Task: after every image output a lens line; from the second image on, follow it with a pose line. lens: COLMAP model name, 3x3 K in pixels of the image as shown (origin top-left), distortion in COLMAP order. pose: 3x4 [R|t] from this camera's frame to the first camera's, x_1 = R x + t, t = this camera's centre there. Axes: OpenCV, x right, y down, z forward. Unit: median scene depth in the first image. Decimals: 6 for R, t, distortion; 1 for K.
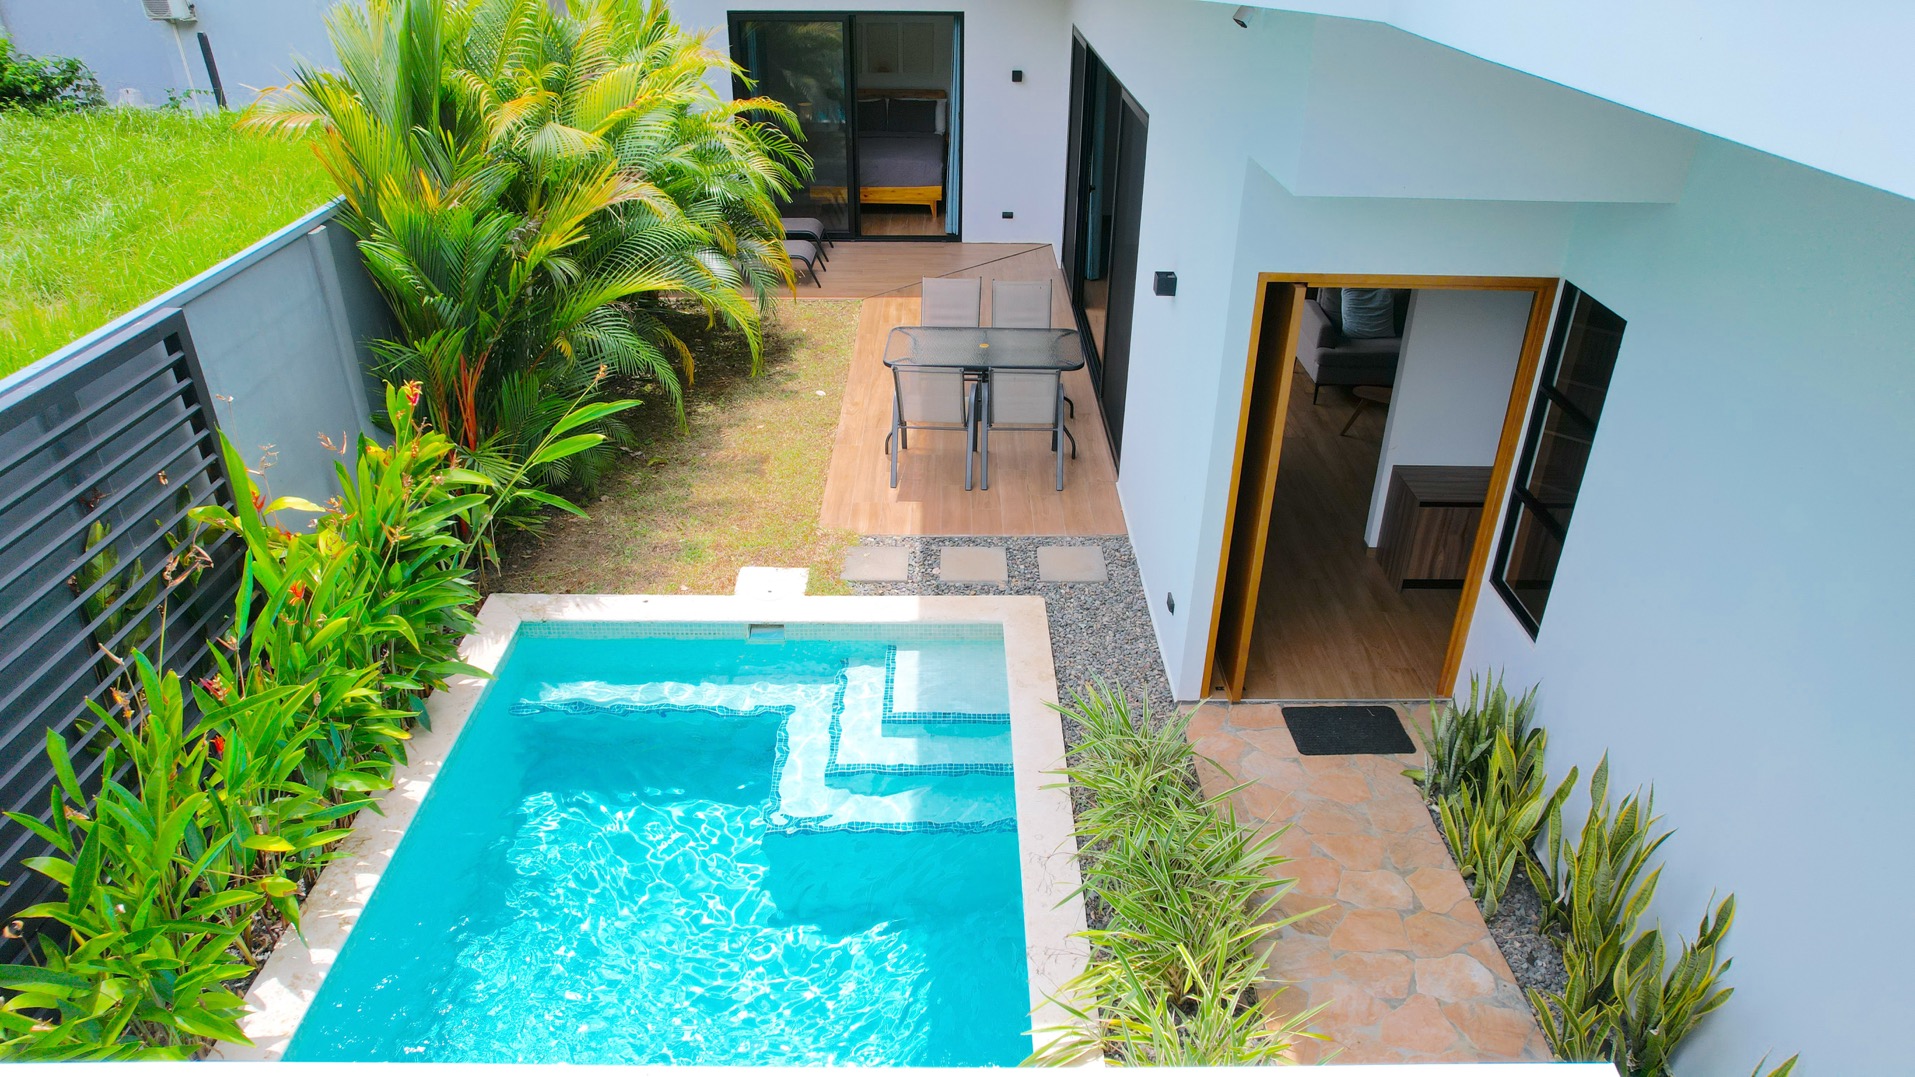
lens RADIAL K [[1216.1, 0, 957.2], [0, 1216.1, 540.0], [0, 0, 1]] dist [0.002184, 0.002284]
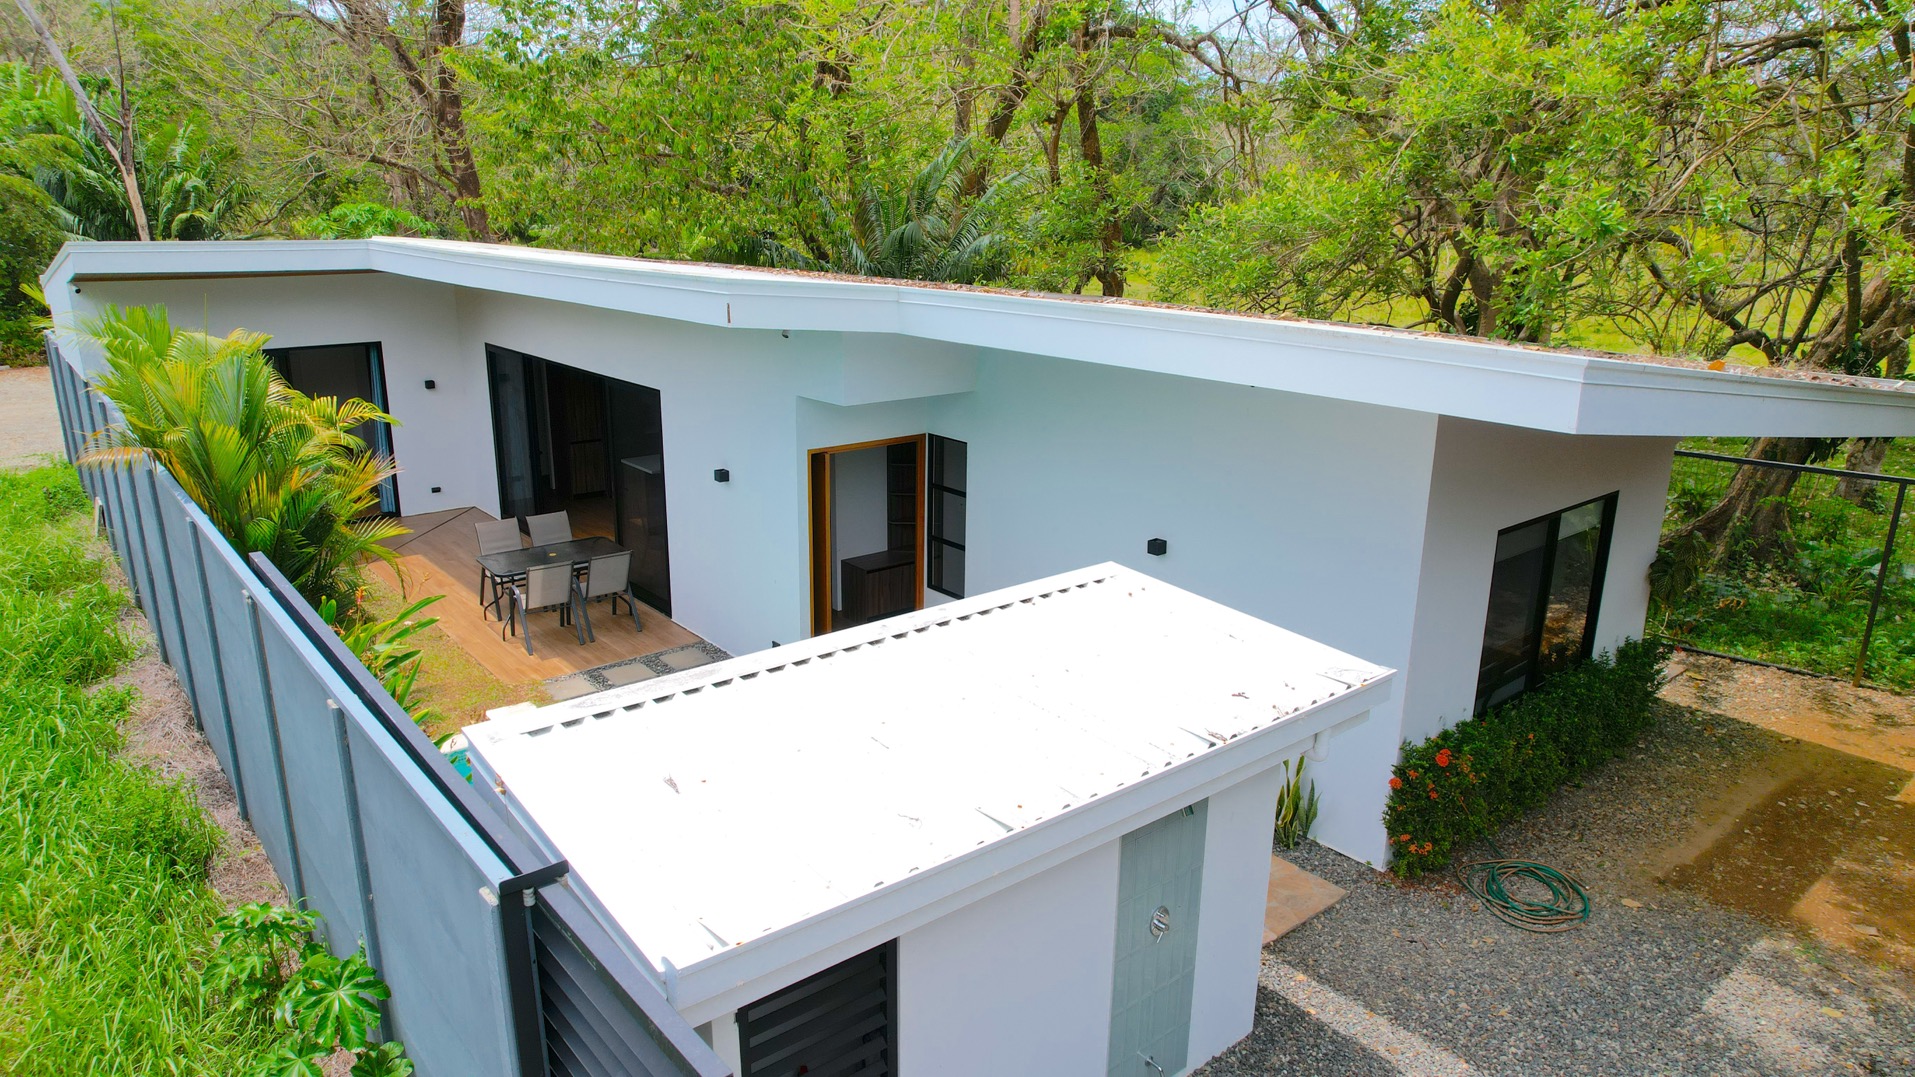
lens RADIAL K [[1216.1, 0, 955.1], [0, 1216.1, 542.0], [0, 0, 1]] dist [0.002184, 0.002284]
pose [[0.777618, -0.175025, 0.603884, -0.533579], [0.302934, 0.945935, -0.115923, 0.155929], [-0.550945, 0.273081, 0.788597, -0.458897]]
